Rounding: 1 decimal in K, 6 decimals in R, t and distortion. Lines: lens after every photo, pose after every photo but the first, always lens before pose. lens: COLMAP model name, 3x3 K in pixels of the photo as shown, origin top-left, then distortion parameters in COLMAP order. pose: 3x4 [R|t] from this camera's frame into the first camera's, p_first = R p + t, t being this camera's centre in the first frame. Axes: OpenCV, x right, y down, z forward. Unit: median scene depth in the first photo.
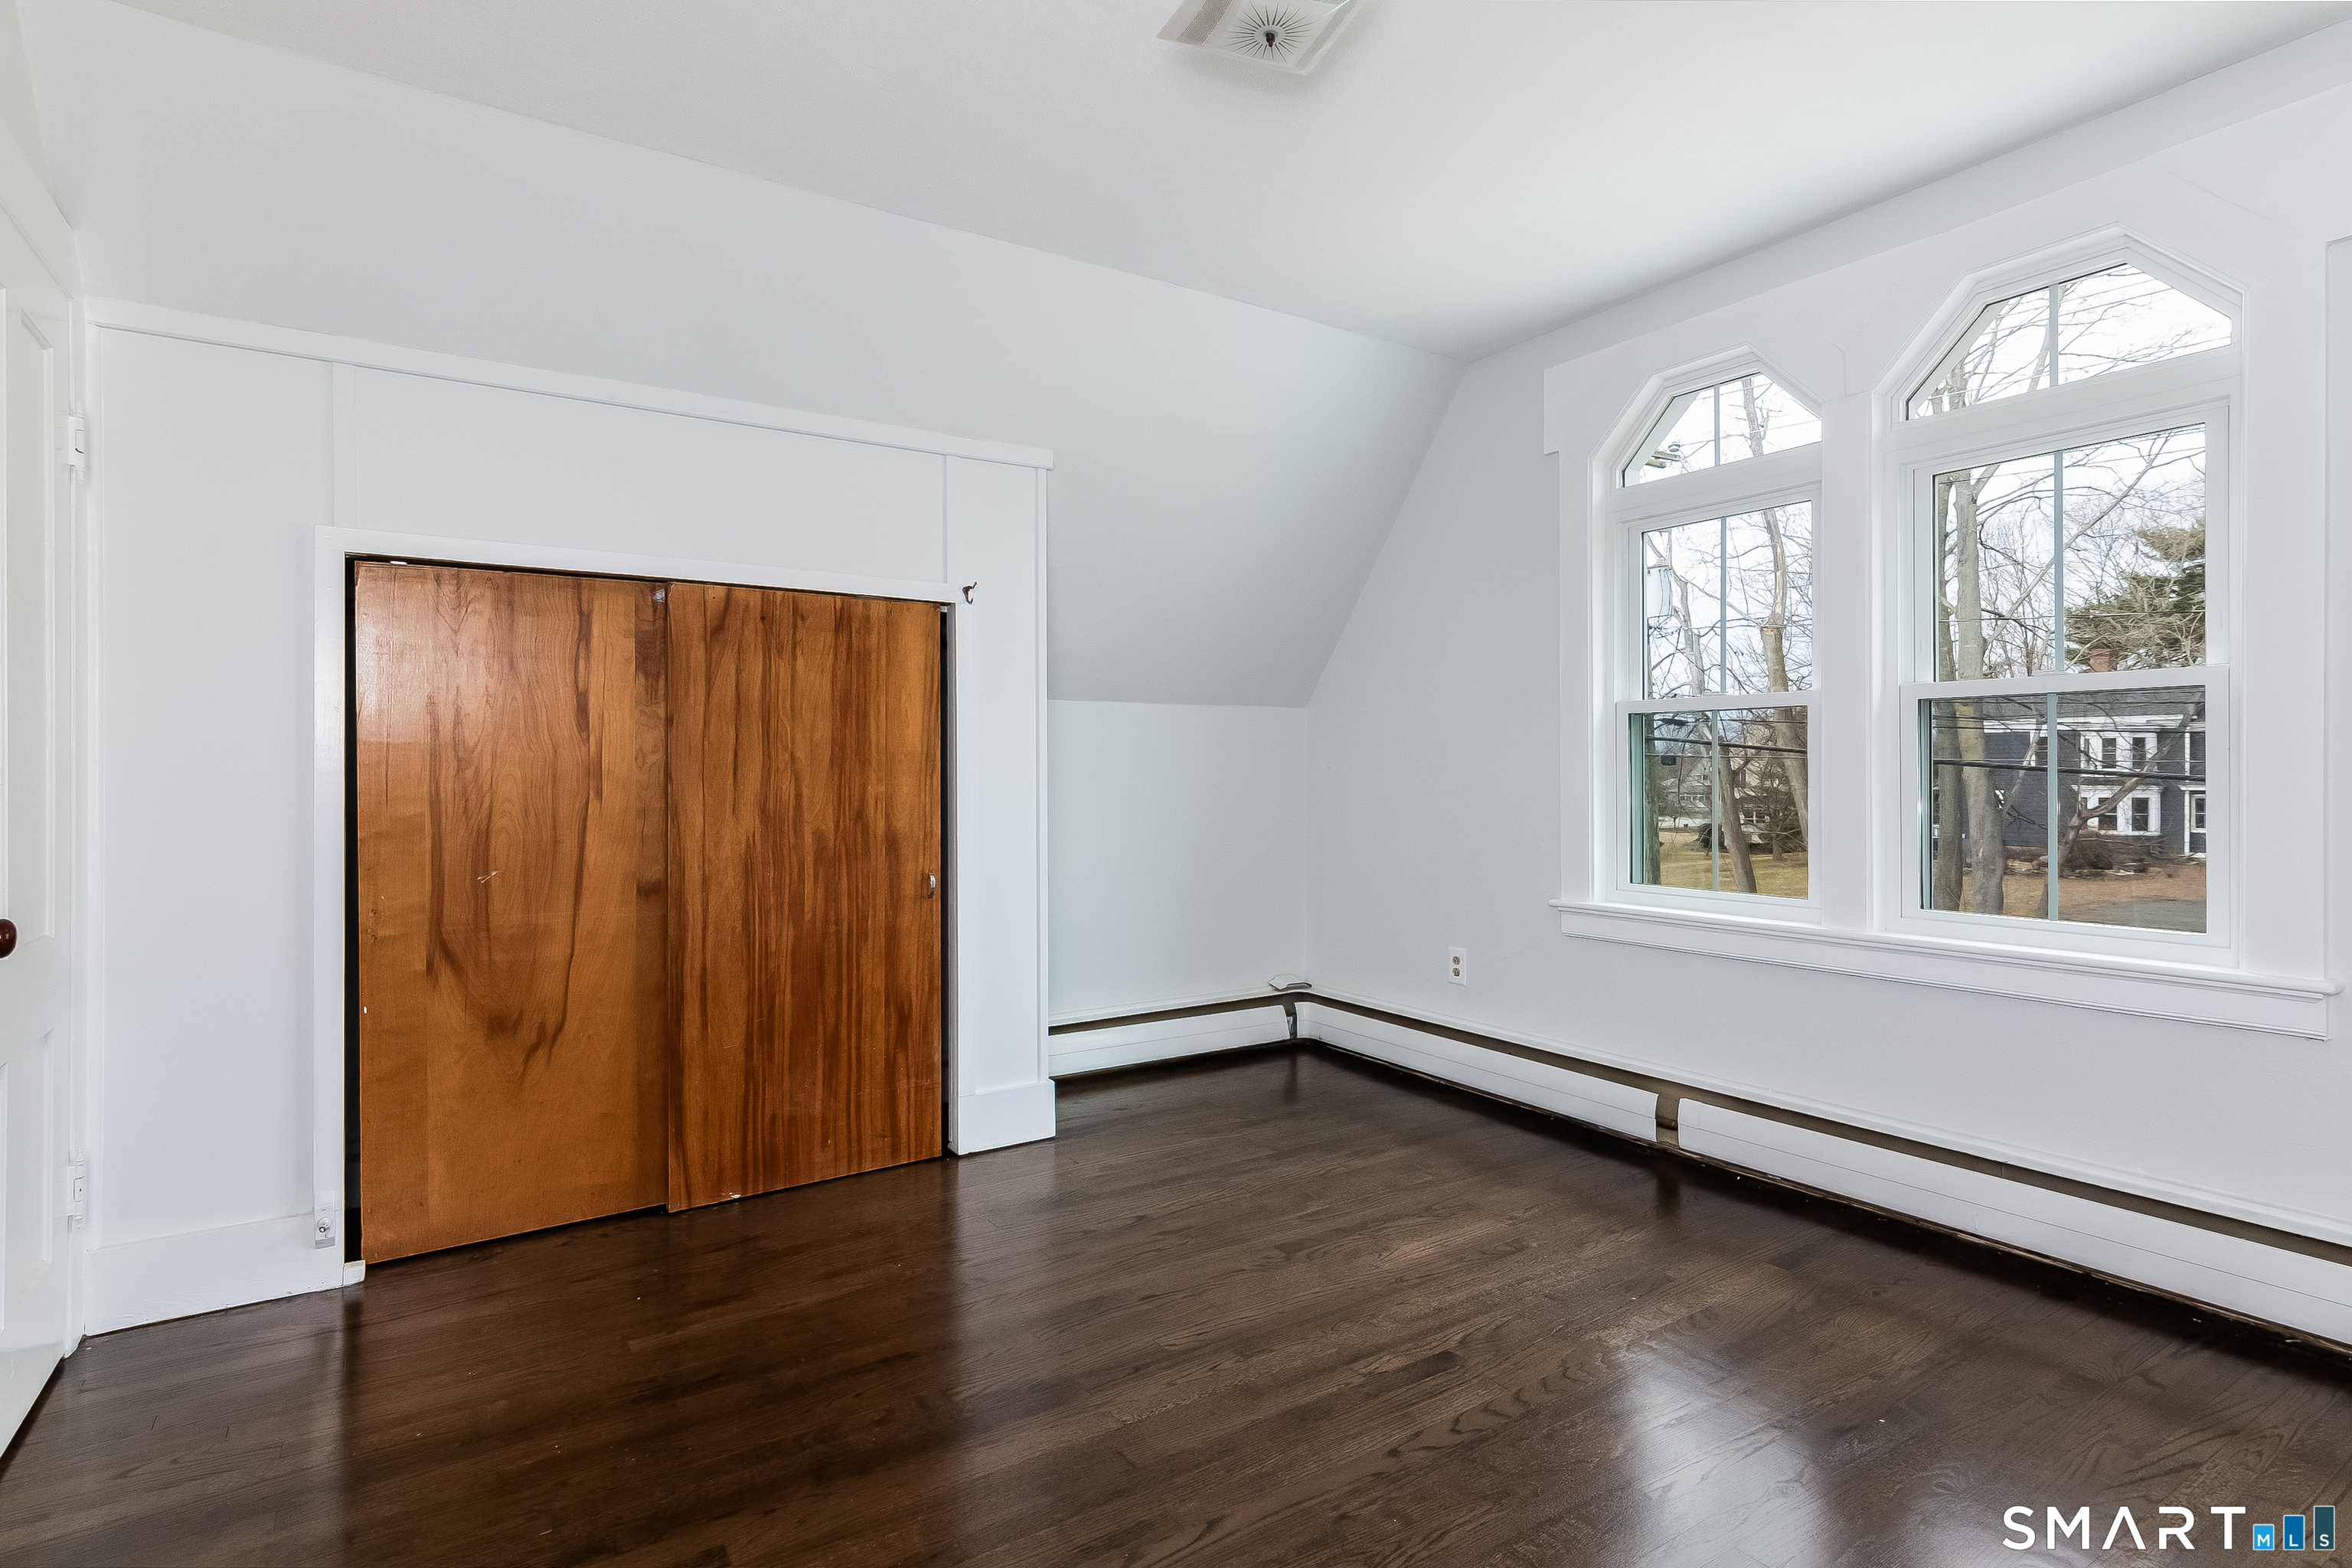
lens RADIAL K [[1198.8, 0, 1179.0], [0, 1198.8, 775.6], [0, 0, 1]] dist [-0.000866, 0.000232]
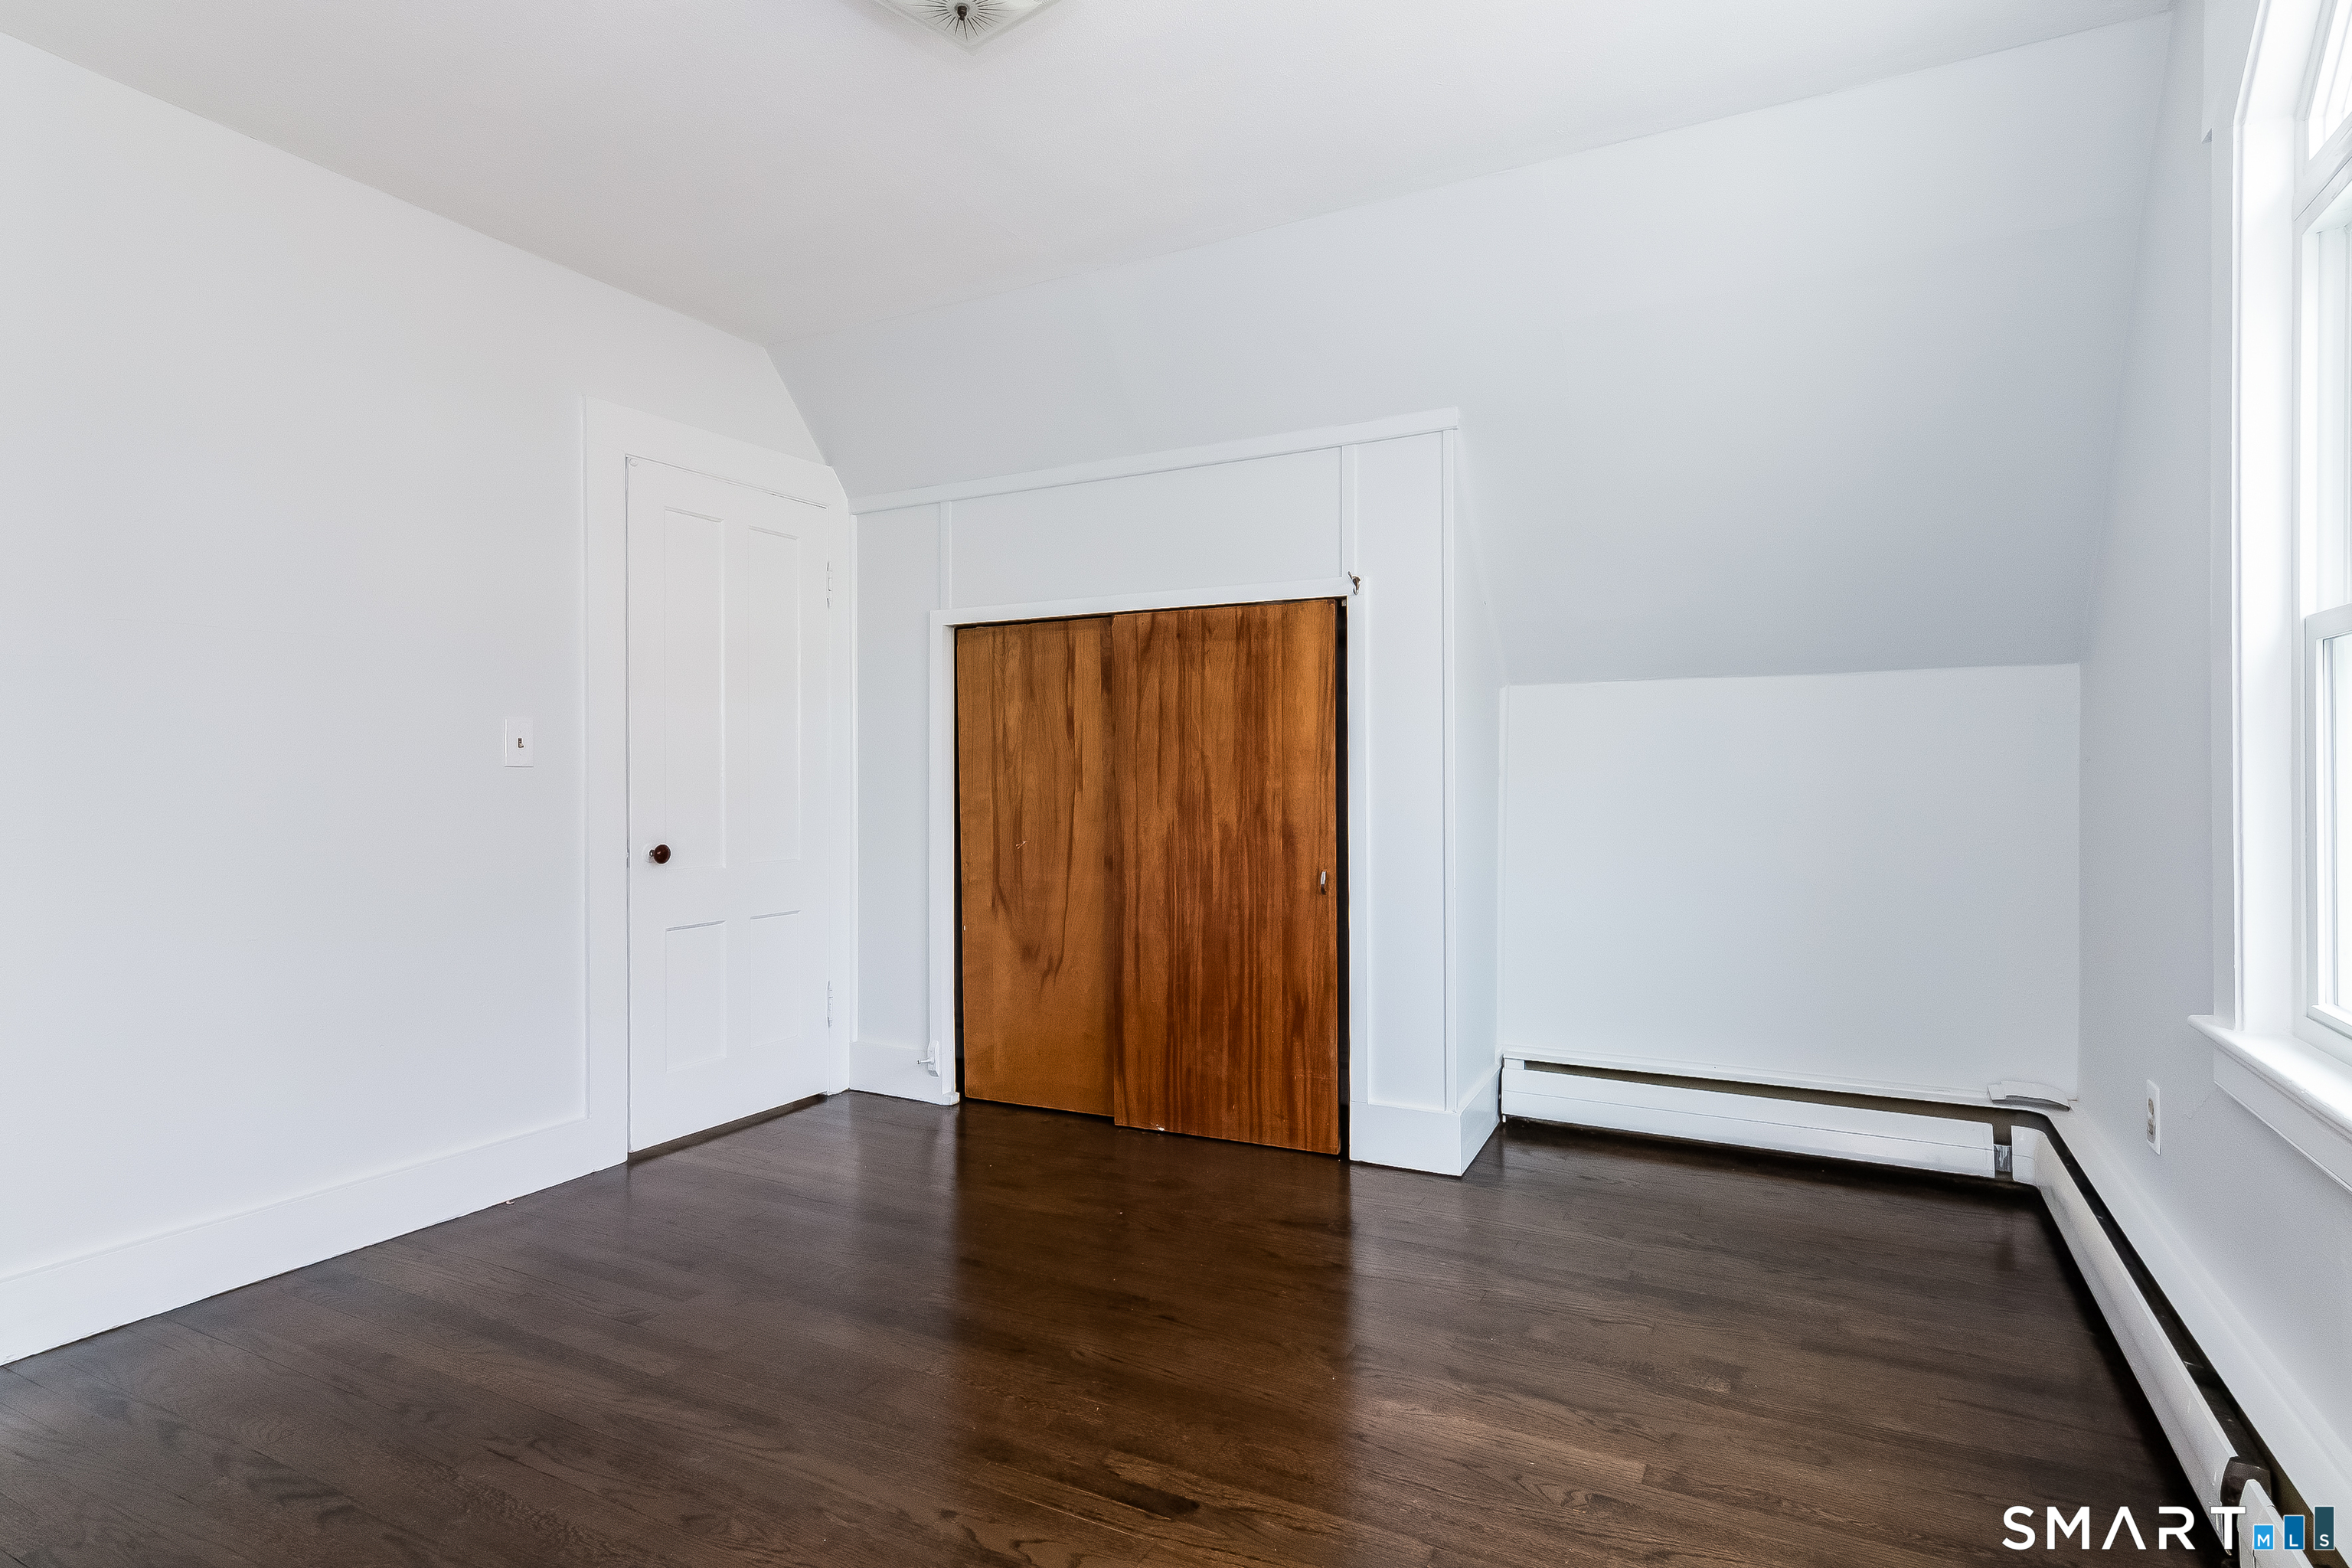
lens RADIAL K [[1198.8, 0, 1179.0], [0, 1198.8, 775.6], [0, 0, 1]] dist [-0.000866, 0.000232]
pose [[0.475693, 0.003102, -0.879606, 0.655615], [0.001062, 0.999991, 0.004101, -0.001221], [0.879611, -0.002885, 0.475685, 0.443901]]
